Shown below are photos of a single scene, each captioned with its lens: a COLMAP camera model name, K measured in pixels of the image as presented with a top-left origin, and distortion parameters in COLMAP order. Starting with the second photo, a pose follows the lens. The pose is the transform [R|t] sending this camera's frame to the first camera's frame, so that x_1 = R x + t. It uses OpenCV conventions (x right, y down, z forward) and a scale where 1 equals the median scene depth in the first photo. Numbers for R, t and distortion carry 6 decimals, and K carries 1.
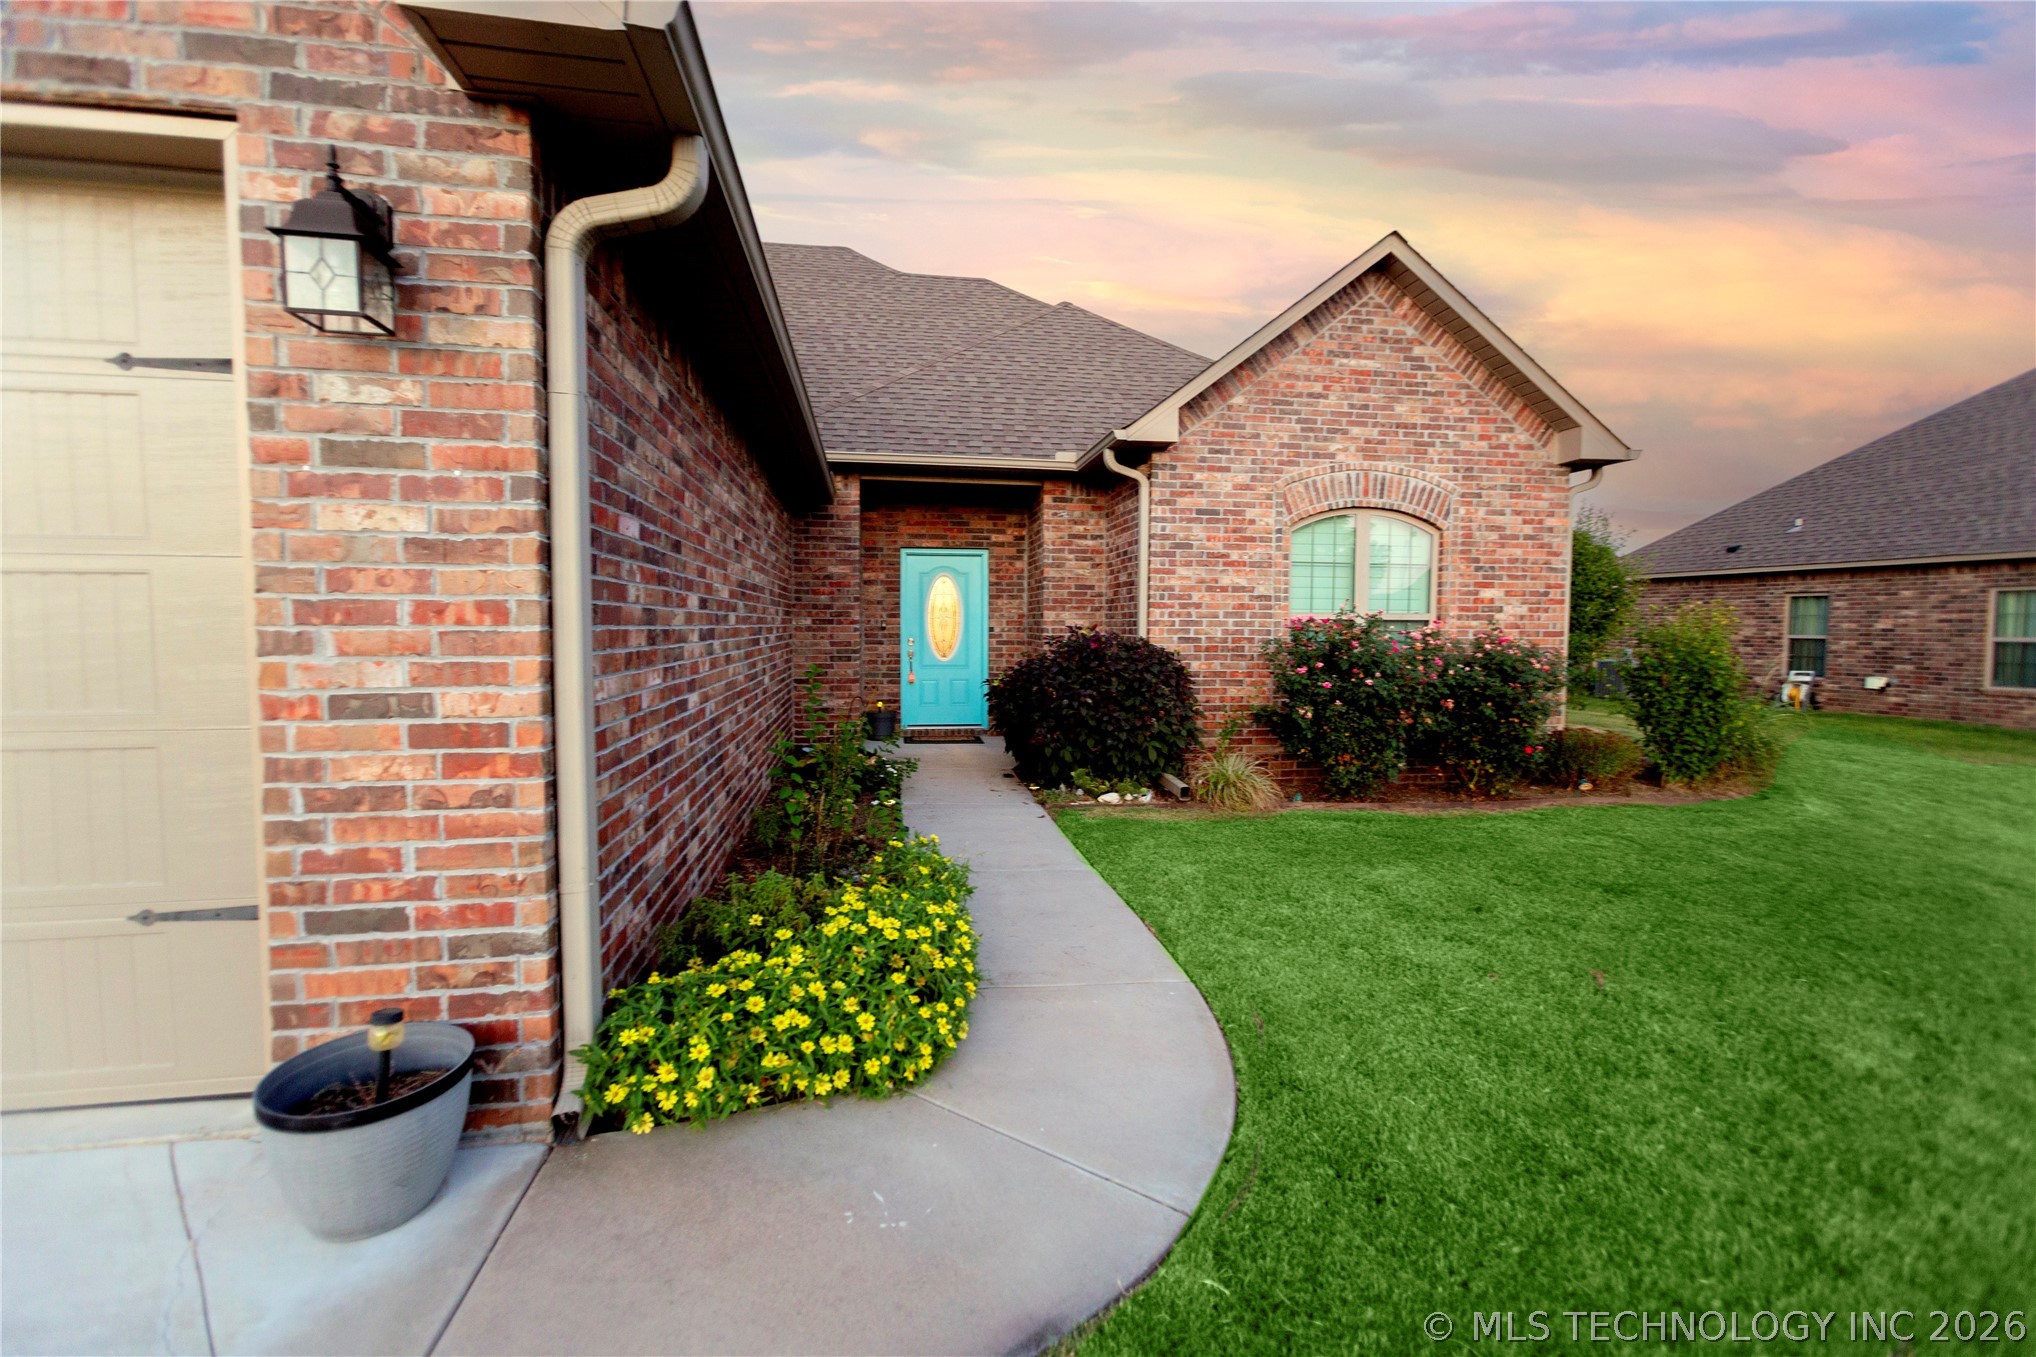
lens RADIAL K [[909.9, 0, 1017.6], [0, 909.9, 672.1], [0, 0, 1]] dist [-0.021056, 0.018301]
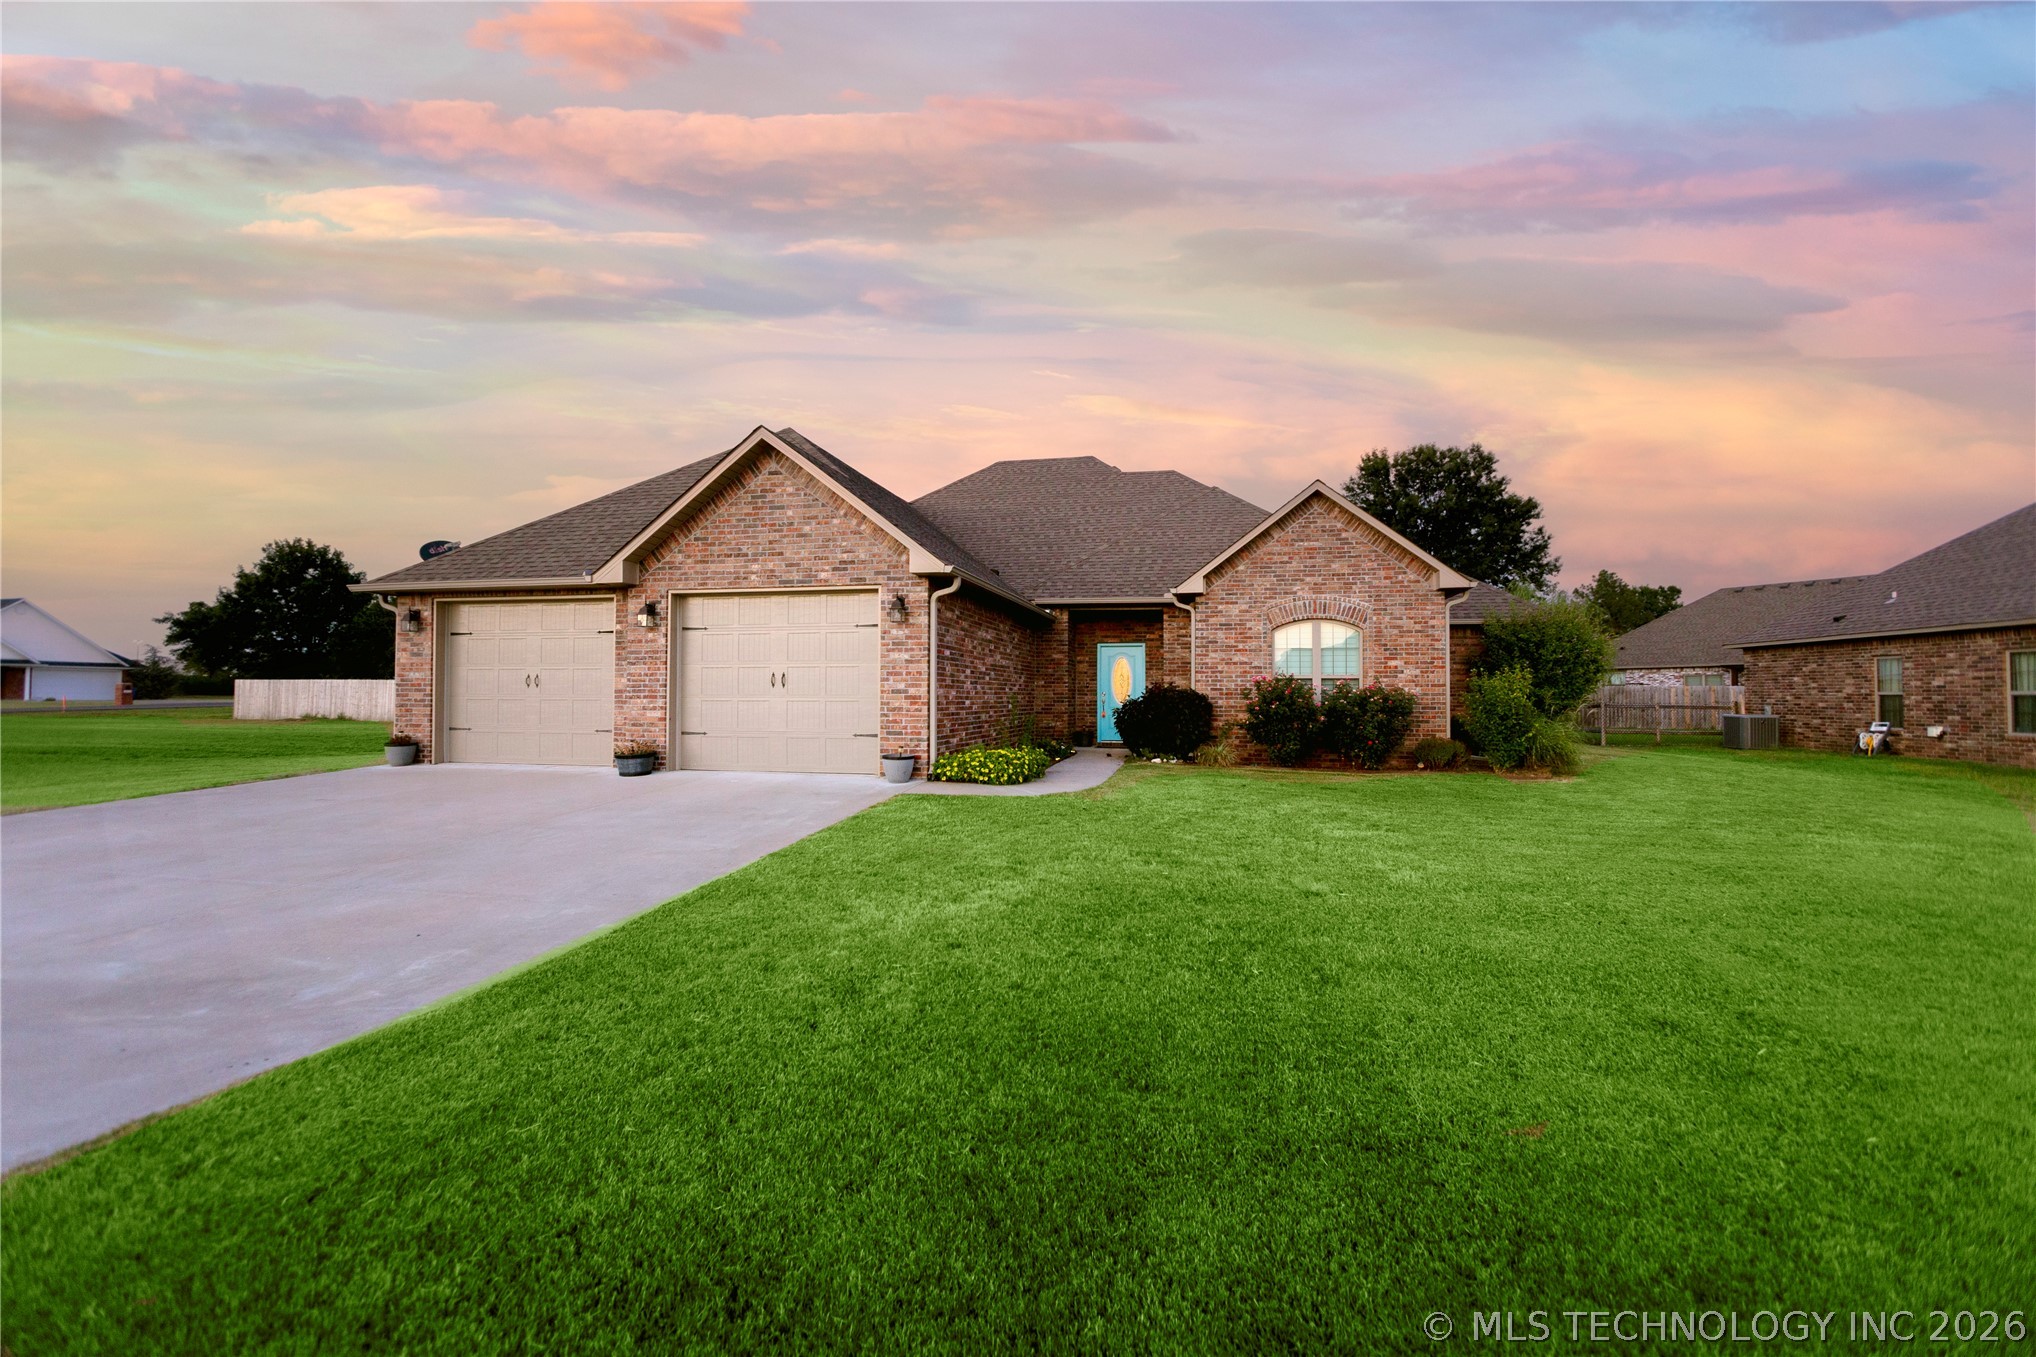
lens RADIAL K [[903.8, 0, 1020.1], [0, 903.8, 671.2], [0, 0, 1]] dist [-0.012297, 0.015687]
pose [[0.934455, -0.012725, -0.355853, 0.478591], [-0.016478, 0.996745, -0.078915, 0.085516], [0.355699, 0.079607, 0.931204, -0.960995]]
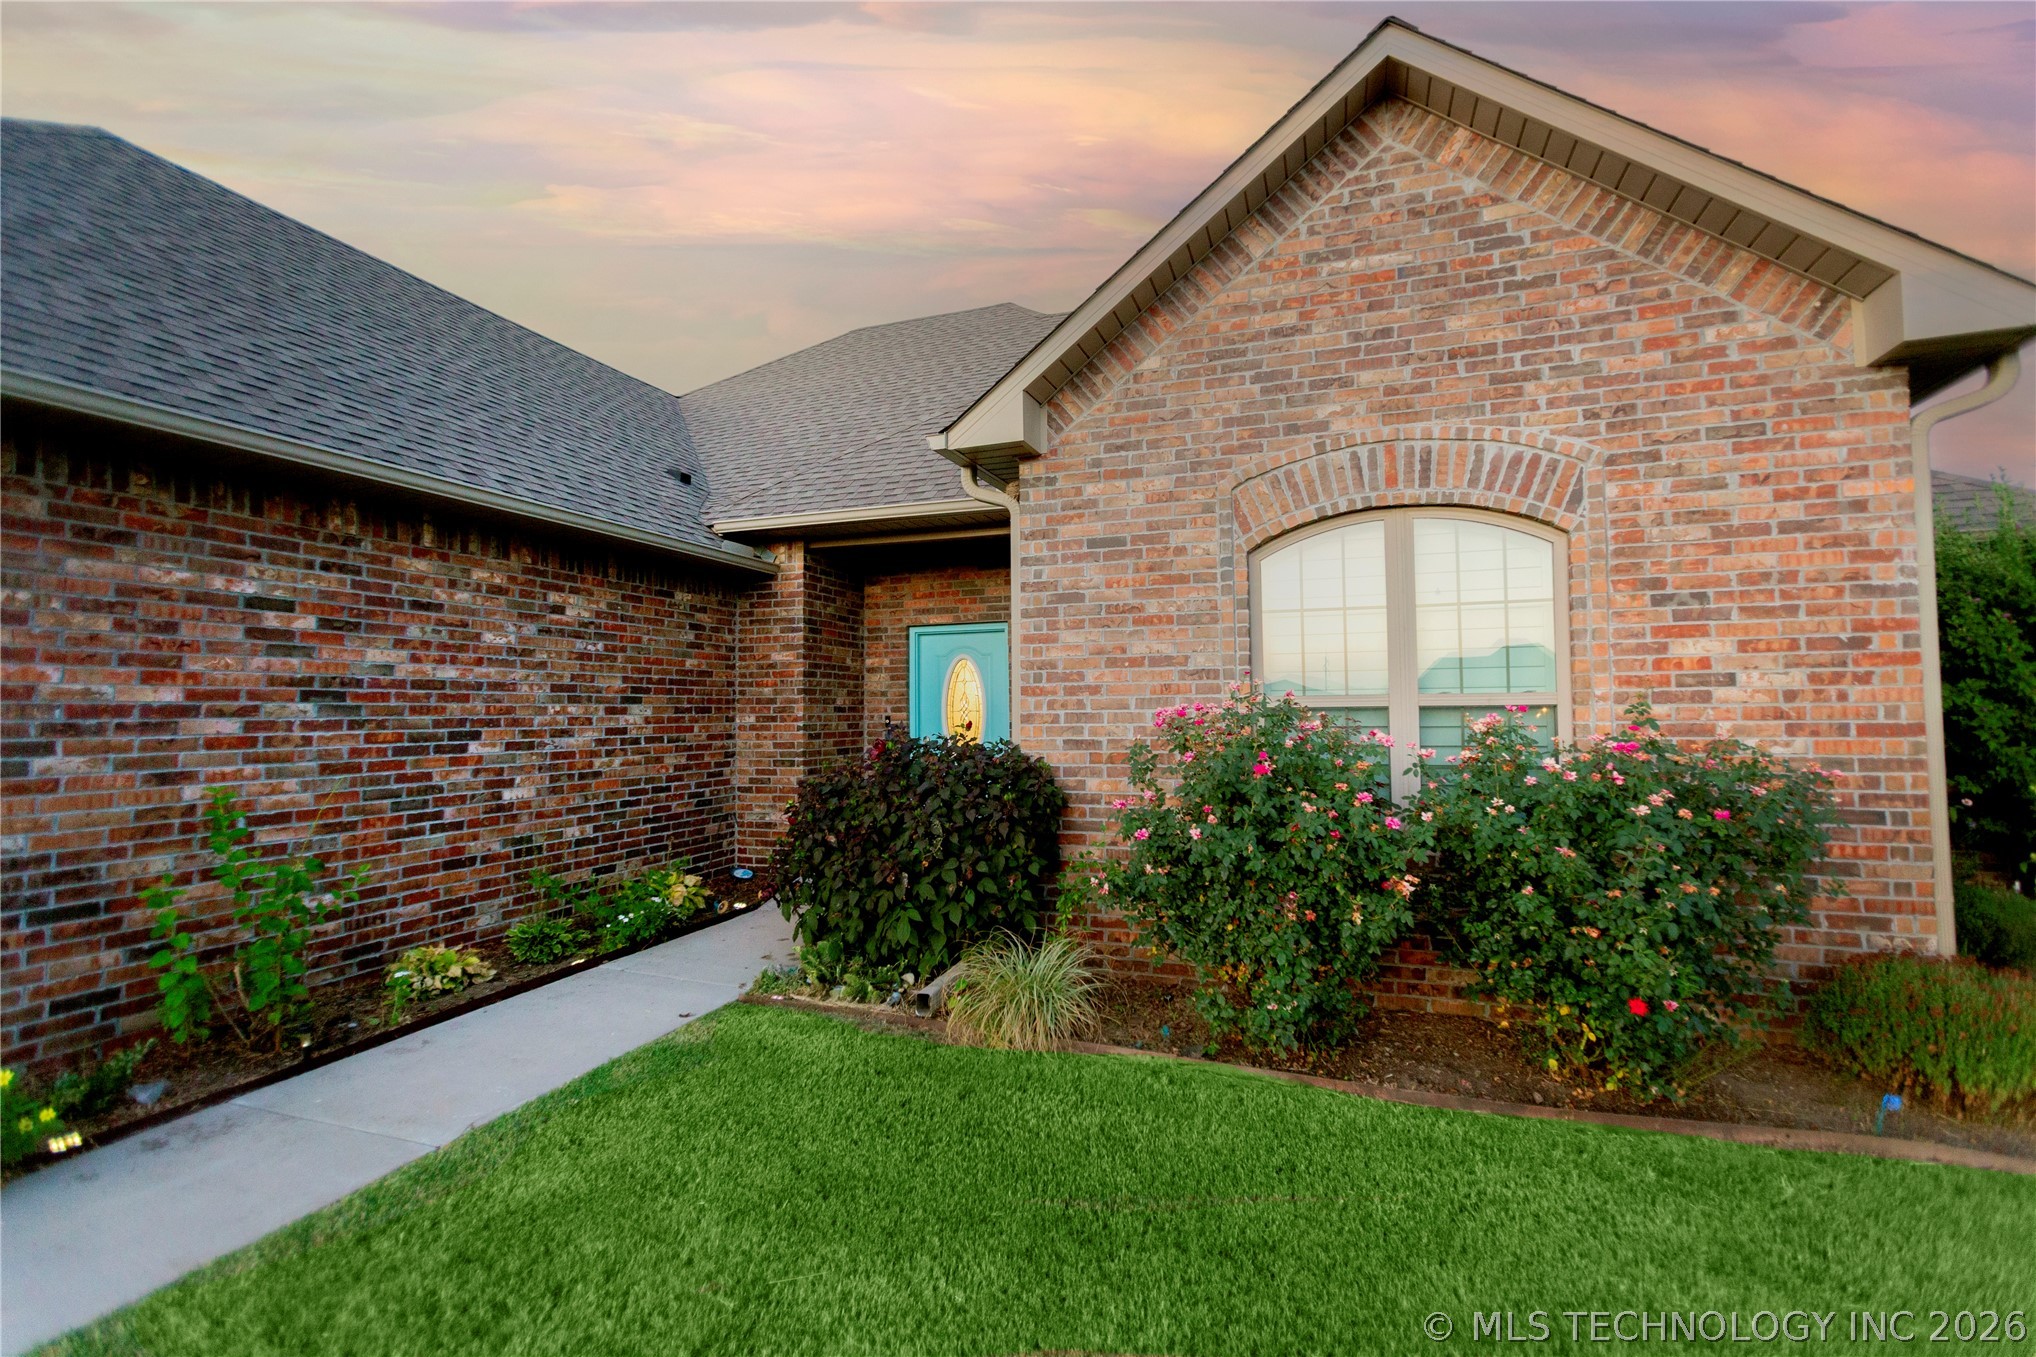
lens RADIAL K [[931.3, 0, 1009.7], [0, 931.3, 671.5], [0, 0, 1]] dist [-0.021758, 0.021529]
pose [[0.877656, -0.035292, -0.477991, 0.447590], [-0.010808, 0.995574, -0.093352, -0.023993], [0.479170, 0.087097, 0.873390, 0.396518]]
